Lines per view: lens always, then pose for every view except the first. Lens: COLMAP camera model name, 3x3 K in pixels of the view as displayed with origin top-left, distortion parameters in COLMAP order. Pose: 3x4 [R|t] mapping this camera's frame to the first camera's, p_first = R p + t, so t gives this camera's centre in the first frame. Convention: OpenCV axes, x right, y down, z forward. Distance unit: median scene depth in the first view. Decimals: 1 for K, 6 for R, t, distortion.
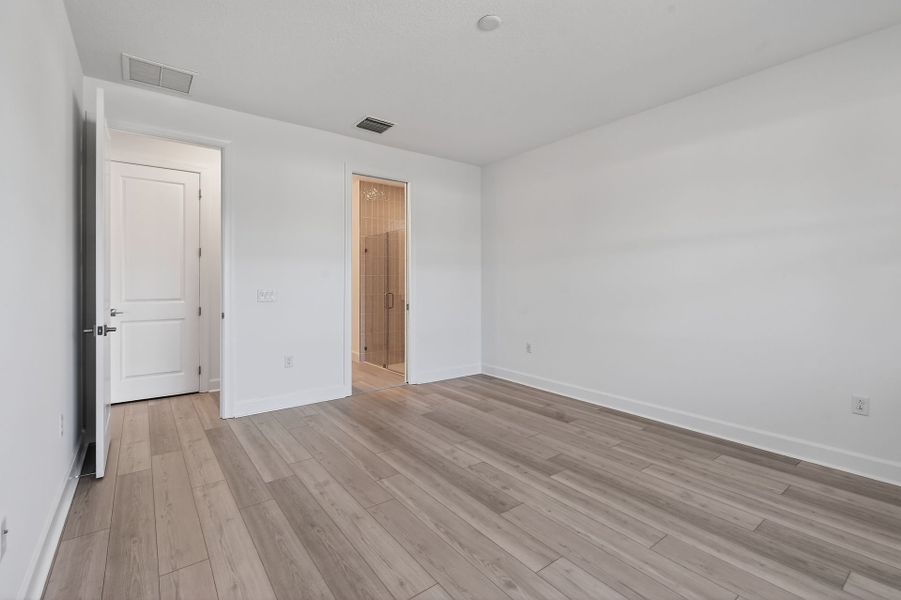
lens RADIAL K [[410.9, 0, 462.9], [0, 410.9, 281.9], [0, 0, 1]] dist [0.011737, -0.001035]
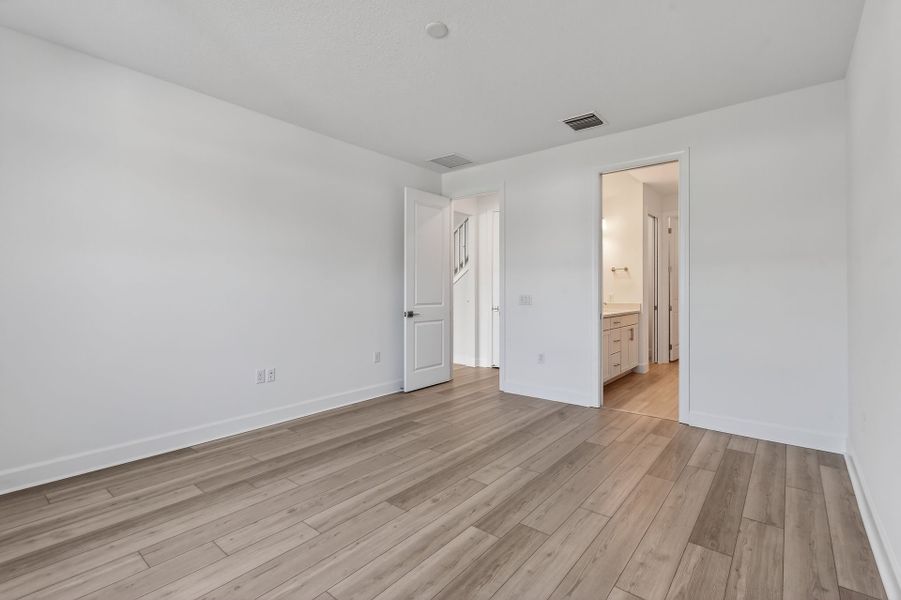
lens RADIAL K [[410.9, 0, 453.4], [0, 410.9, 295.1], [0, 0, 1]] dist [0.011737, -0.001035]
pose [[0.222946, 0.010857, -0.974770, 0.917325], [0.003522, 0.999922, 0.011942, 0.000601], [0.974824, -0.006096, 0.222890, 0.716814]]
